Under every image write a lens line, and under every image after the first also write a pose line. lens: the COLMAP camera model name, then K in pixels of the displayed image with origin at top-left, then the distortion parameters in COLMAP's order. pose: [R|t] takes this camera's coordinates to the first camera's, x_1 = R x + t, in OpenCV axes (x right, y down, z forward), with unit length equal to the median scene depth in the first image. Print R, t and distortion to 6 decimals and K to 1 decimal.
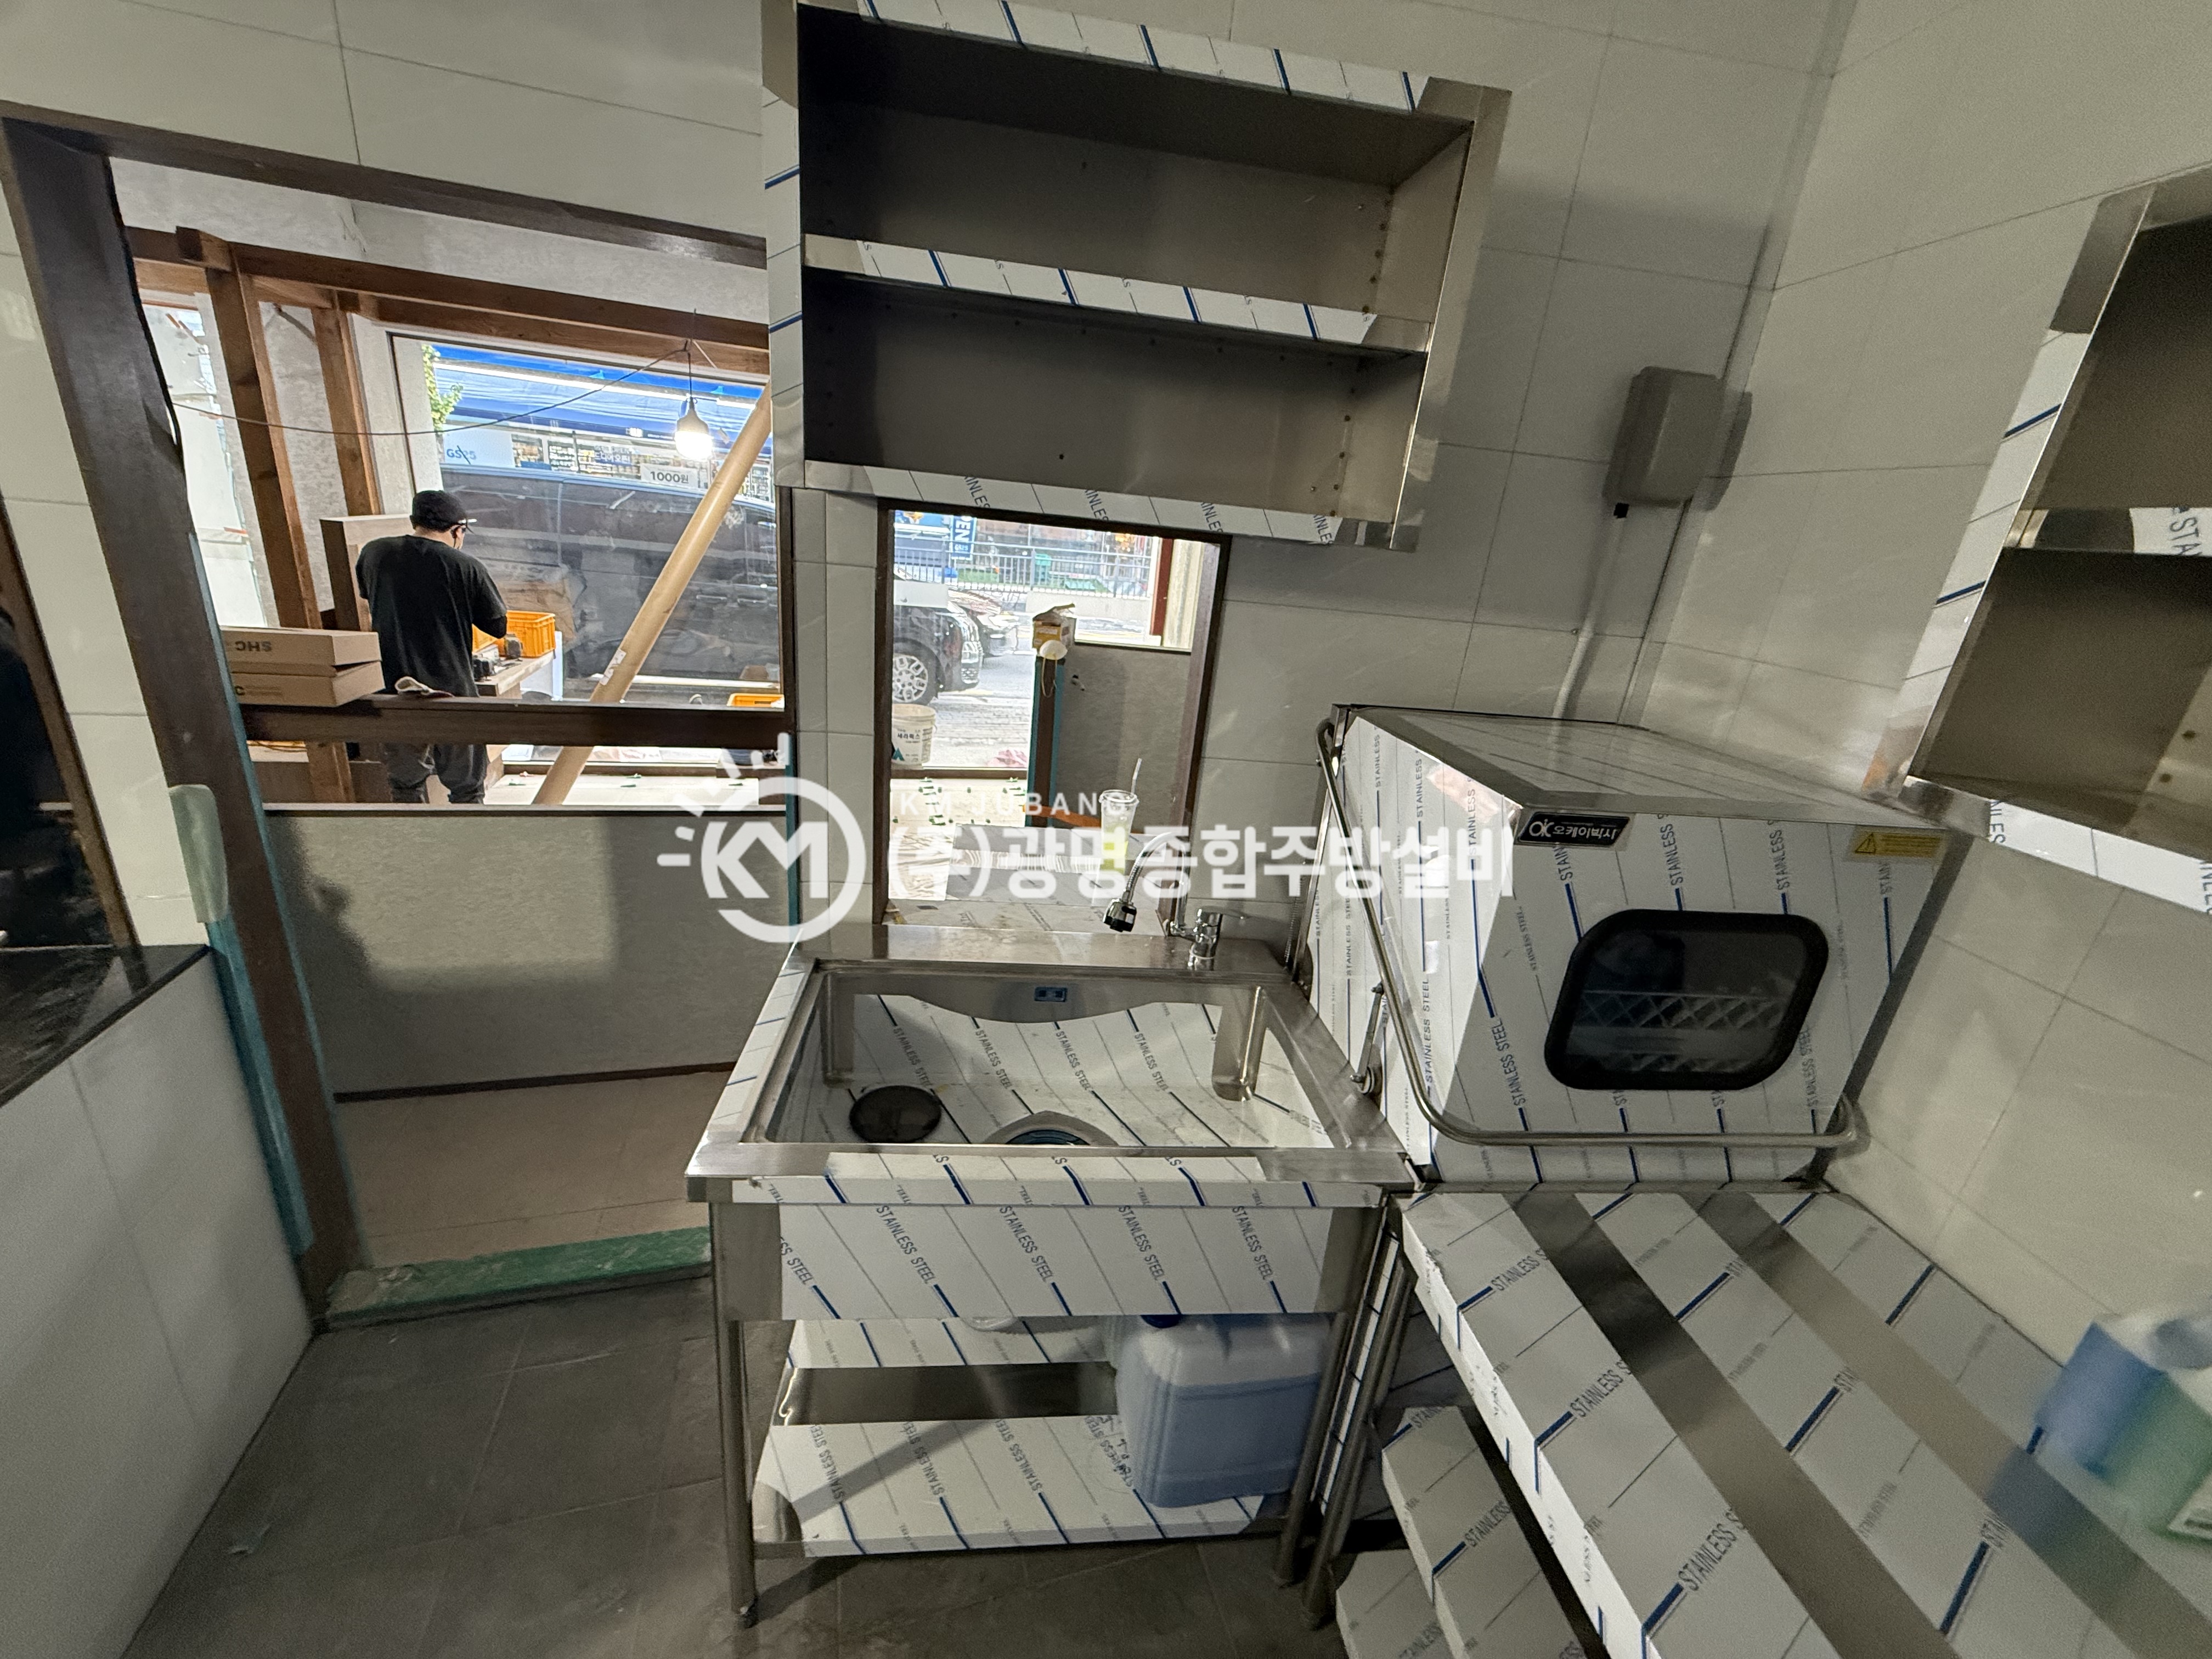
lens RADIAL K [[877.9, 0, 1105.7], [0, 877.9, 836.3], [0, 0, 1]] dist [0.001470, -0.000358]
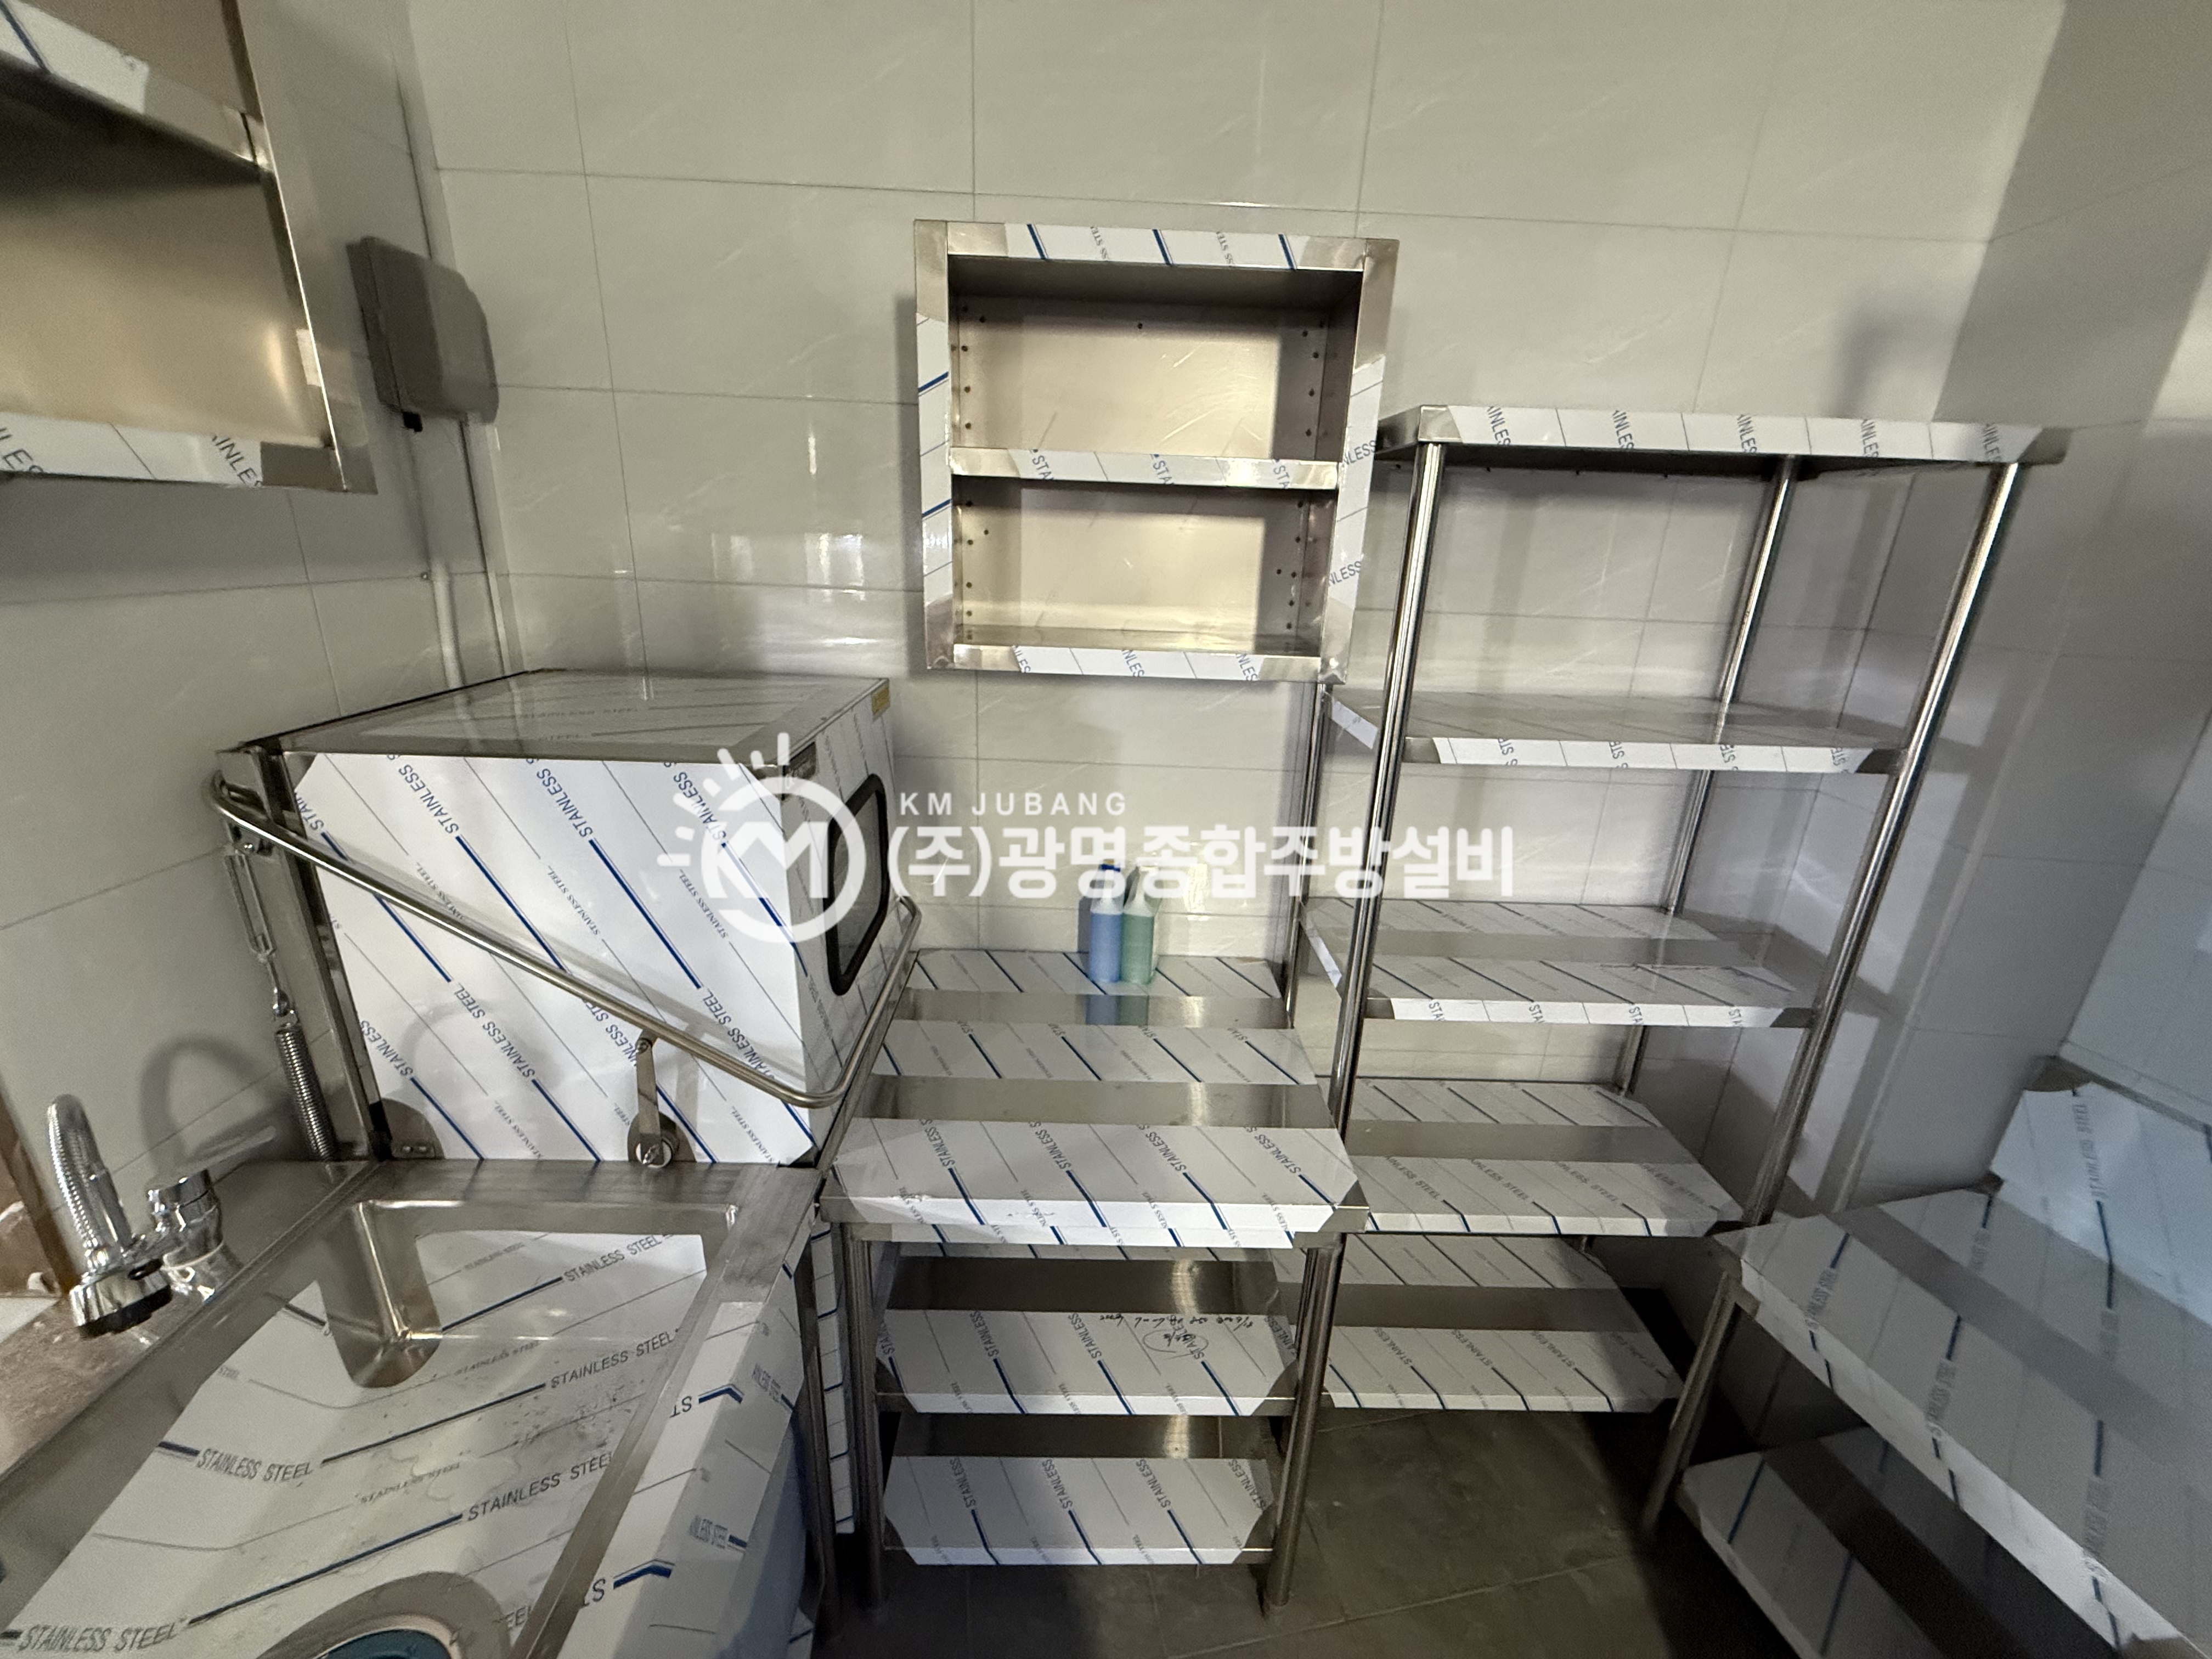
lens RADIAL K [[877.9, 0, 1101.5], [0, 877.9, 834.5], [0, 0, 1]] dist [0.001470, -0.000358]
pose [[0.102587, -0.409688, 0.906439, -0.260616], [0.310035, 0.879024, 0.362208, -0.139620], [-0.945174, 0.243870, 0.217194, 0.330384]]
